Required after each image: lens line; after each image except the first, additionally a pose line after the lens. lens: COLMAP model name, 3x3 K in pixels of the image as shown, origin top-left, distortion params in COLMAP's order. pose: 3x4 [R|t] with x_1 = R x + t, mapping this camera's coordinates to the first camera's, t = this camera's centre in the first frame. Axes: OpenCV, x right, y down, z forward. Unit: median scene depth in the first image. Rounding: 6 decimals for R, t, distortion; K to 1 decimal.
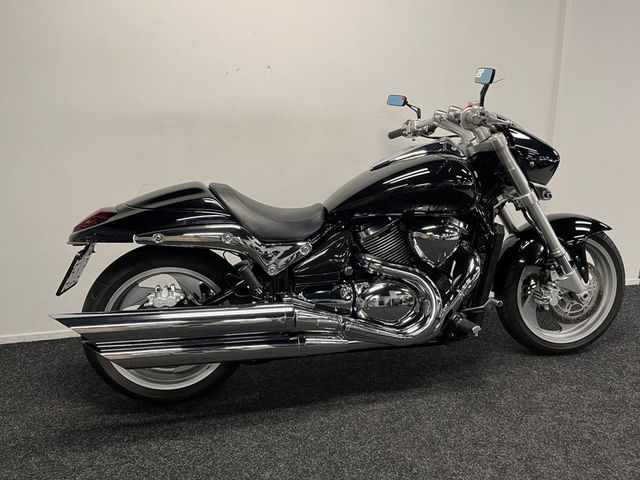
lens RADIAL K [[479.1, 0, 330.8], [0, 479.1, 237.3], [0, 0, 1]] dist [0.044155, -0.050807]
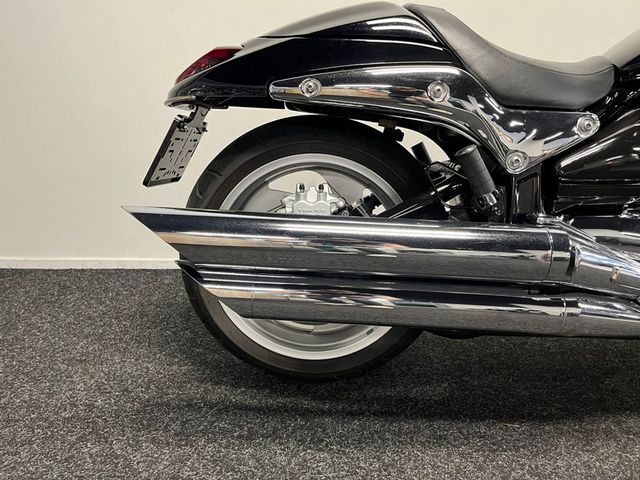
lens RADIAL K [[479.1, 0, 326.8], [0, 479.1, 238.9], [0, 0, 1]] dist [0.044155, -0.050807]
pose [[0.969038, 0.081732, -0.232990, -0.189831], [-0.067175, 0.995300, 0.069754, 0.126121], [0.237596, -0.051943, 0.969974, 0.446439]]
